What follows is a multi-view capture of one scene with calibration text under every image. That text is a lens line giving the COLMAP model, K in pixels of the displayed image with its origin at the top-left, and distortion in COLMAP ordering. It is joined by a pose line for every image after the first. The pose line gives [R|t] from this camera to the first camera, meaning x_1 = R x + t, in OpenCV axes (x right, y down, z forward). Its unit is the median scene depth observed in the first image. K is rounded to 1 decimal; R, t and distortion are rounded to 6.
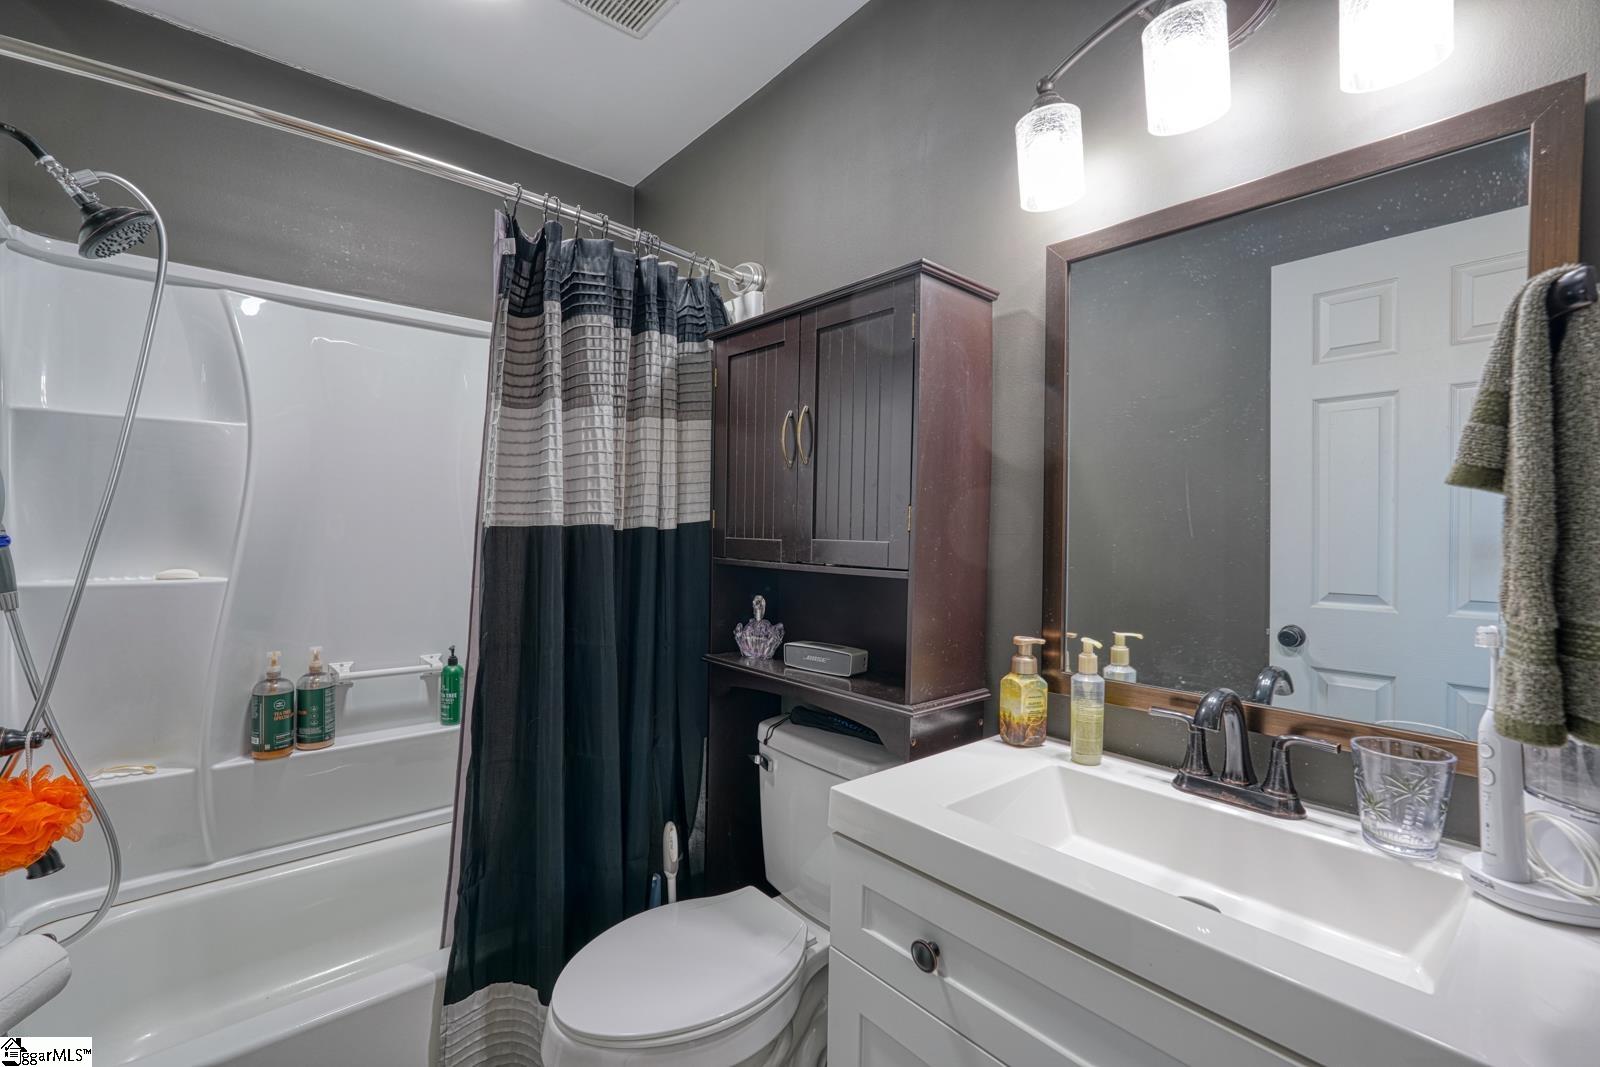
lens RADIAL K [[707.3, 0, 799.0], [0, 707.3, 536.5], [0, 0, 1]] dist [-0.013418, 0.006493]
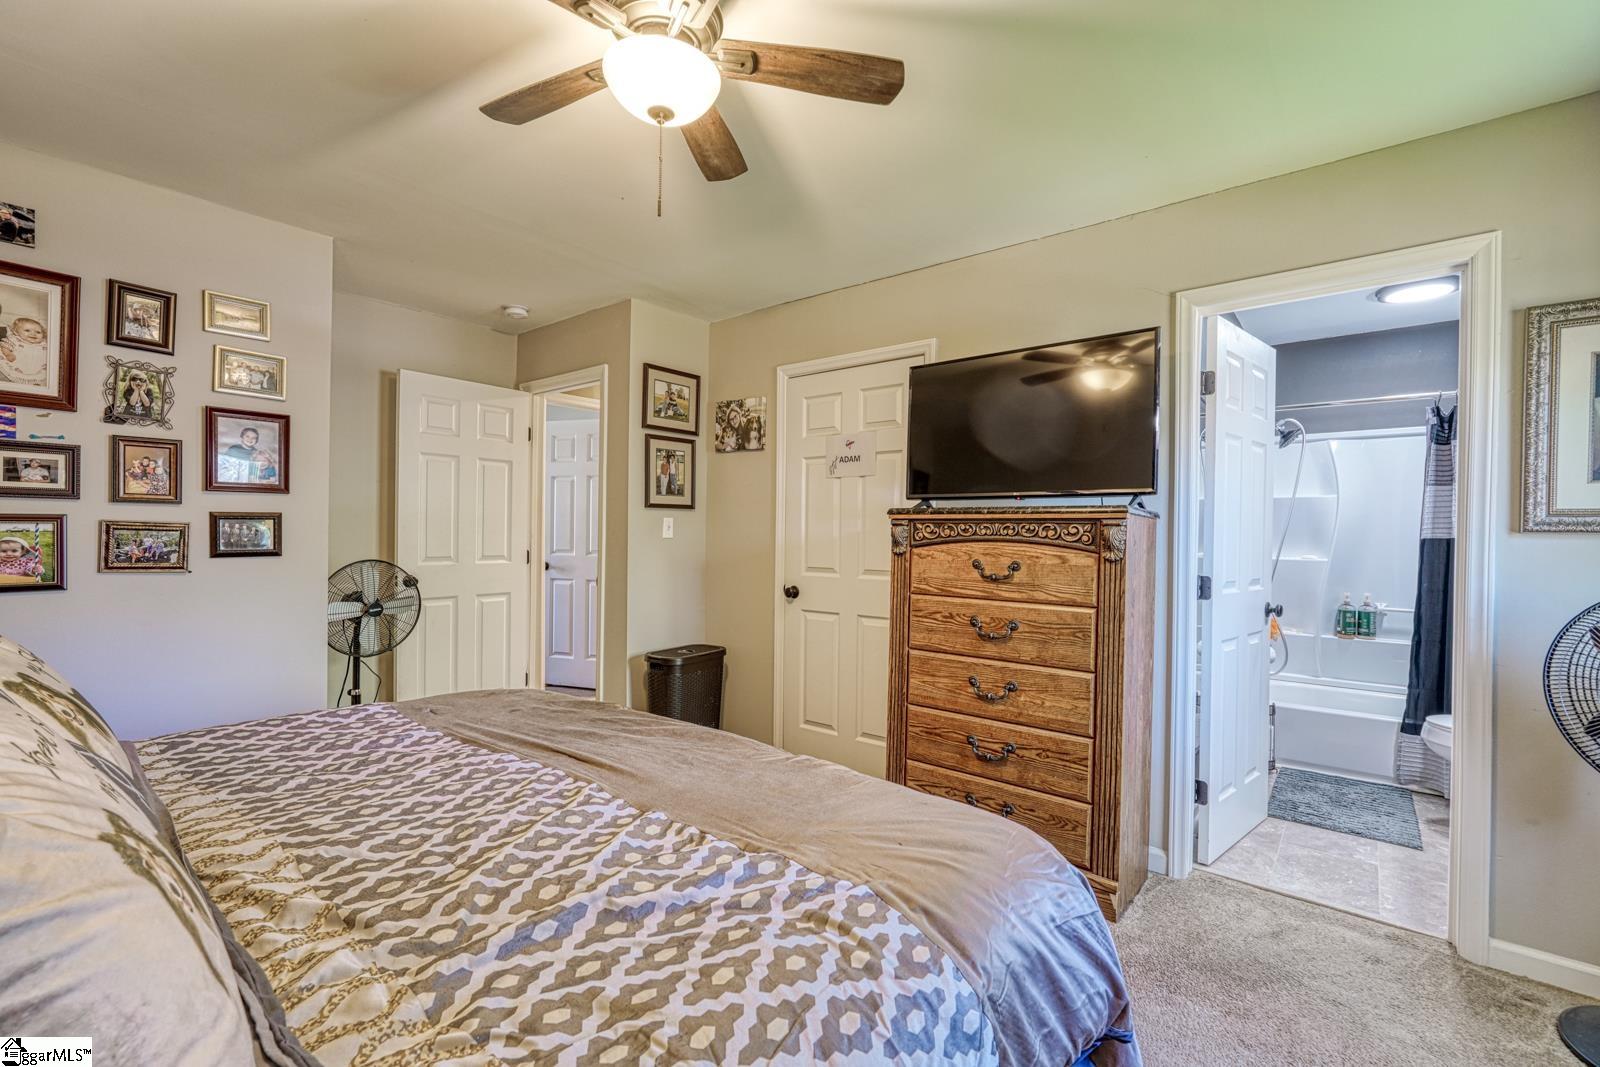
lens RADIAL K [[707.3, 0, 800.9], [0, 707.3, 537.2], [0, 0, 1]] dist [-0.013418, 0.006493]
pose [[0.194153, 0.000019, -0.980971, 1.175120], [-0.014241, 0.999895, -0.002800, 0.014942], [0.980868, 0.014514, 0.194133, -1.214809]]
